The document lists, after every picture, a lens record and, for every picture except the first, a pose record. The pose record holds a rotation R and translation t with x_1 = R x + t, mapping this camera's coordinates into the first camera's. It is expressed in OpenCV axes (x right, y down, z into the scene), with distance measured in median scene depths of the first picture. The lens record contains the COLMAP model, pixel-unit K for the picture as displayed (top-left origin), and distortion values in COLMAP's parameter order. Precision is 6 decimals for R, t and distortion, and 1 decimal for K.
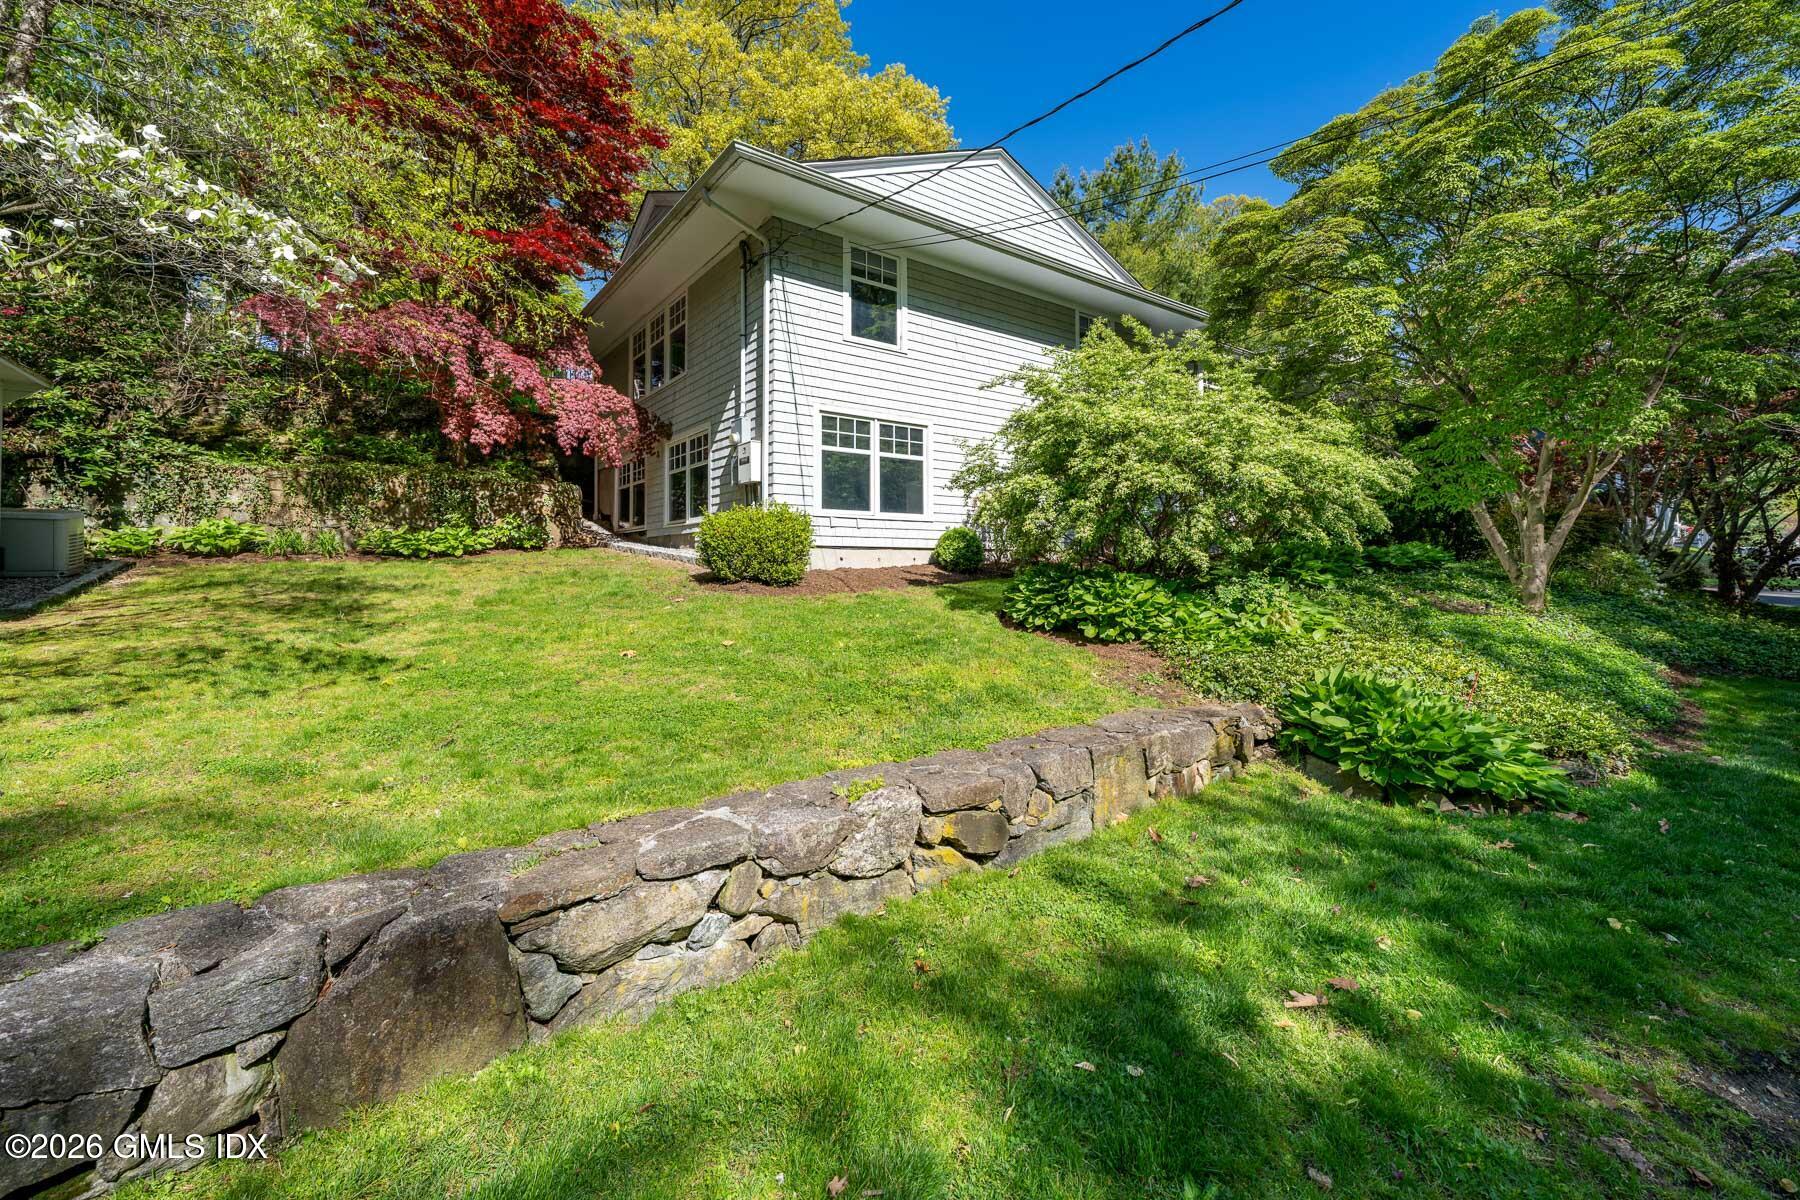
lens RADIAL K [[718.2, 0, 894.6], [0, 718.2, 554.5], [0, 0, 1]] dist [-0.001215, -0.000063]
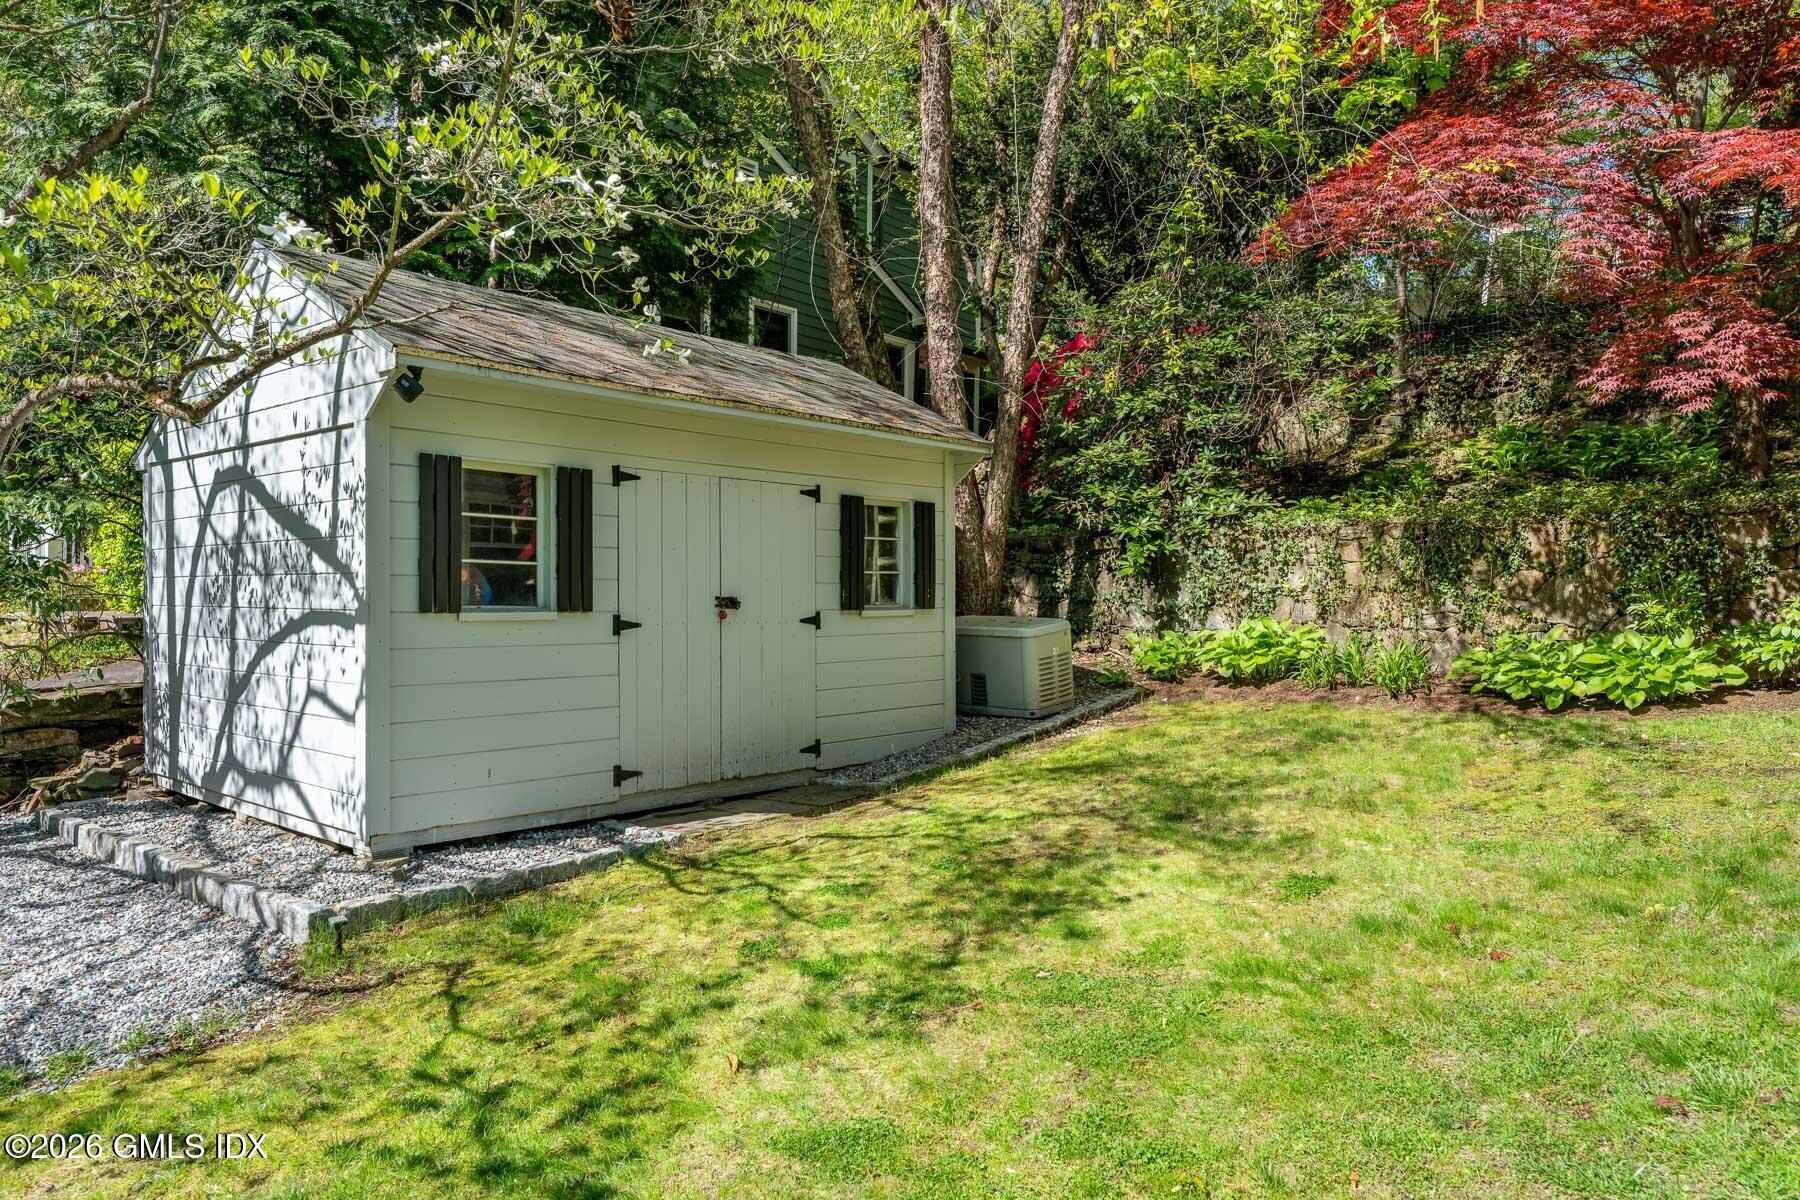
lens RADIAL K [[1196.5, 0, 900.2], [0, 1196.5, 612.7], [0, 0, 1]] dist [0.005203, -0.005919]
pose [[0.233347, 0.013497, -0.972300, -0.049478], [0.004743, 0.999876, 0.015018, -0.073013], [0.972382, -0.008116, 0.233254, 0.491476]]
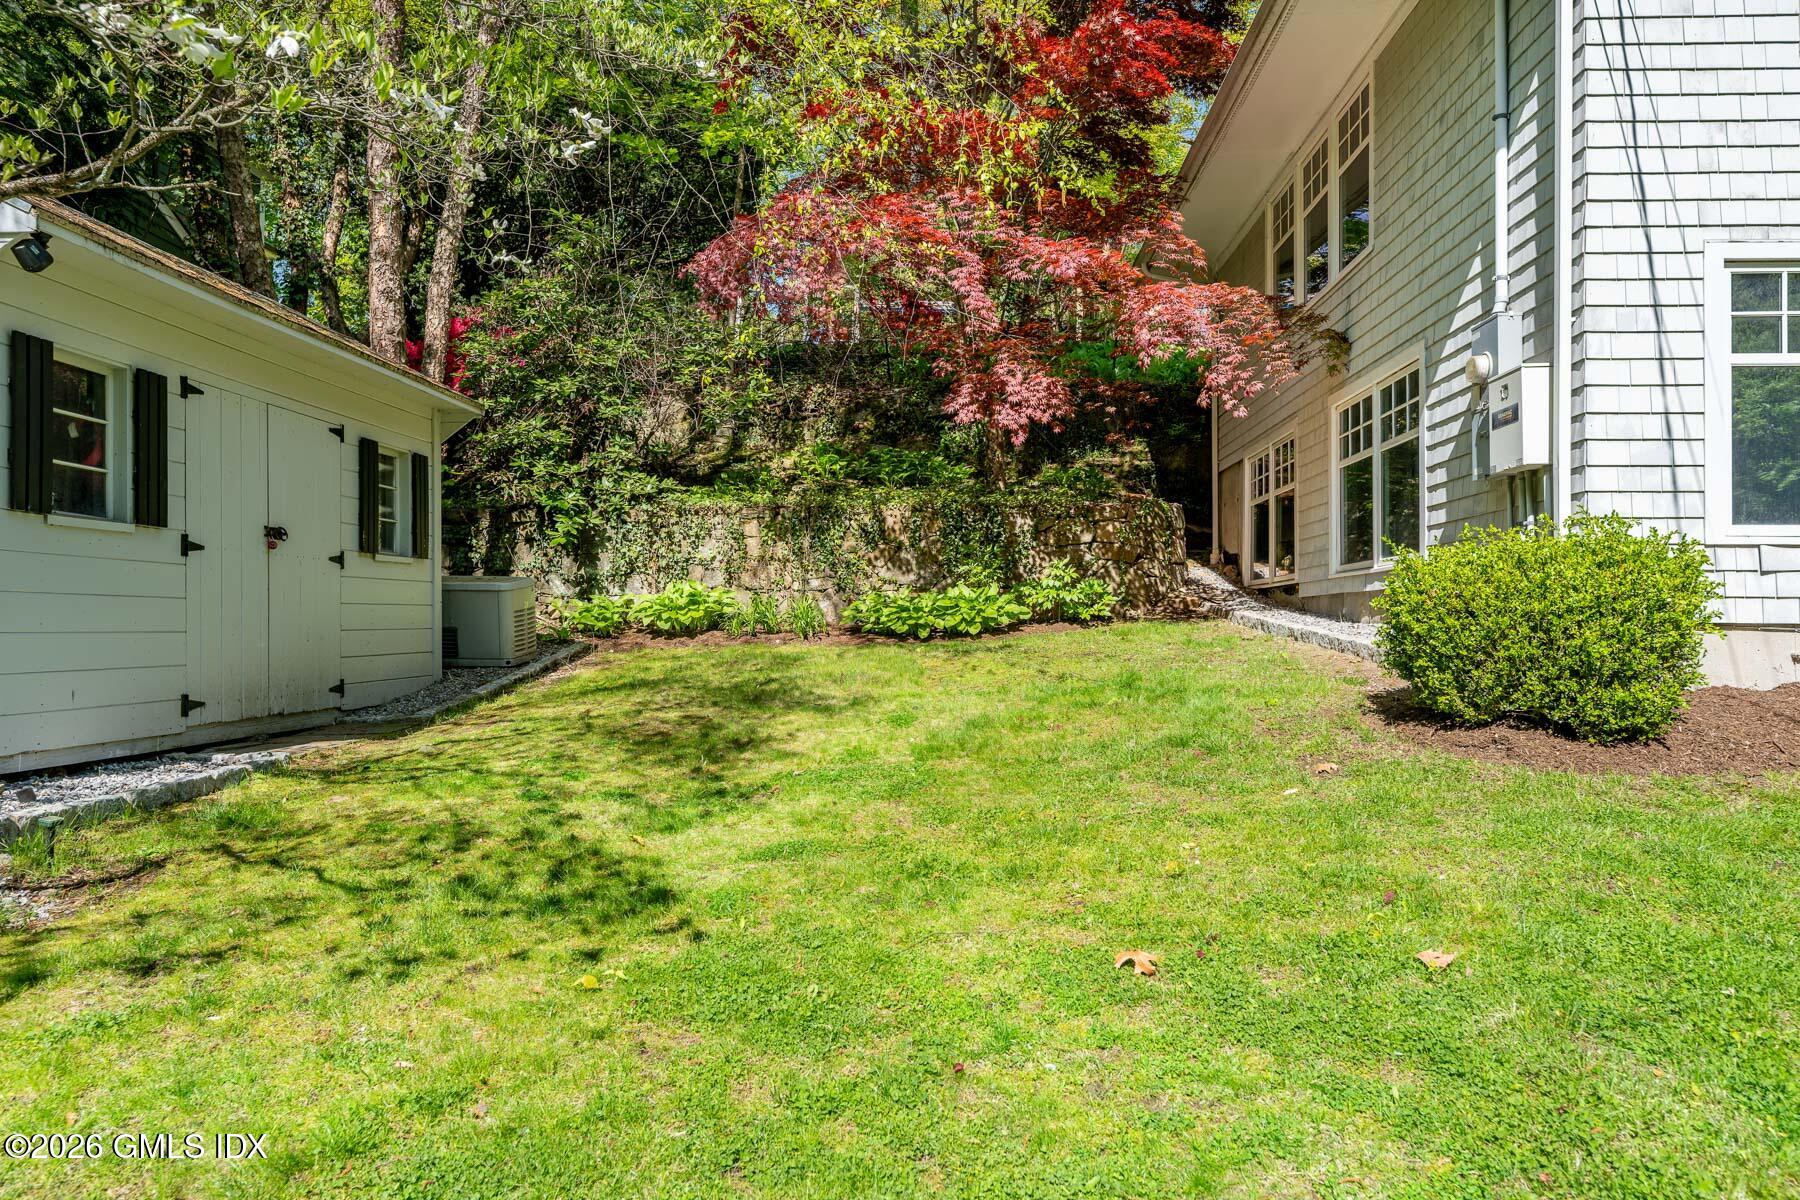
lens RADIAL K [[1196.5, 0, 915.1], [0, 1196.5, 612.0], [0, 0, 1]] dist [0.005203, -0.005919]
pose [[0.781447, -0.004401, -0.623956, -0.042851], [0.004373, 0.999989, -0.001577, -0.018115], [0.623956, -0.001496, 0.781458, 0.236627]]
